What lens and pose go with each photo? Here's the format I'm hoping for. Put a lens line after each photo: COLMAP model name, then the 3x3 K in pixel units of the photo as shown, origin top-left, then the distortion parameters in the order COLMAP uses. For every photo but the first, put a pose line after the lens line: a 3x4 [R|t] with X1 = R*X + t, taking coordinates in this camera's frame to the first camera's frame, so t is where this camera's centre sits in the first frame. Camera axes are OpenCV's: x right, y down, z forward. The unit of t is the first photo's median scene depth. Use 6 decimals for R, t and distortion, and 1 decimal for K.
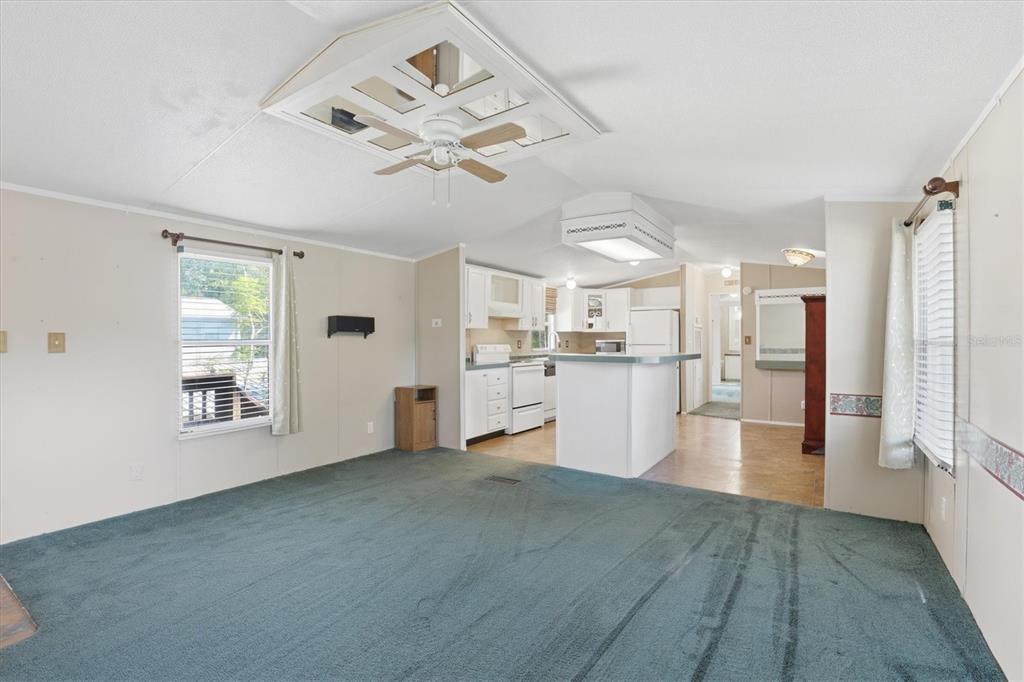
lens RADIAL K [[469.7, 0, 512.6], [0, 469.7, 343.8], [0, 0, 1]] dist [-0.023659, -0.000249]
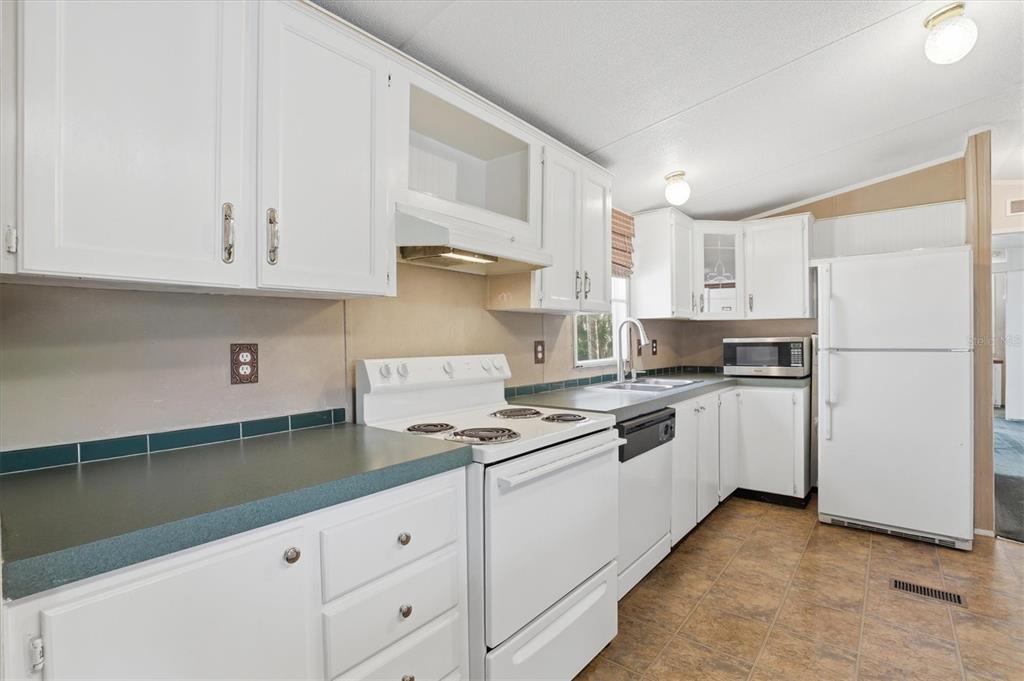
lens RADIAL K [[469.7, 0, 508.3], [0, 469.7, 338.2], [0, 0, 1]] dist [-0.023659, -0.000249]
pose [[0.994698, -0.005613, -0.102690, 0.027672], [0.005006, 0.999968, -0.006168, -0.007147], [0.102721, 0.005621, 0.994694, 0.633591]]
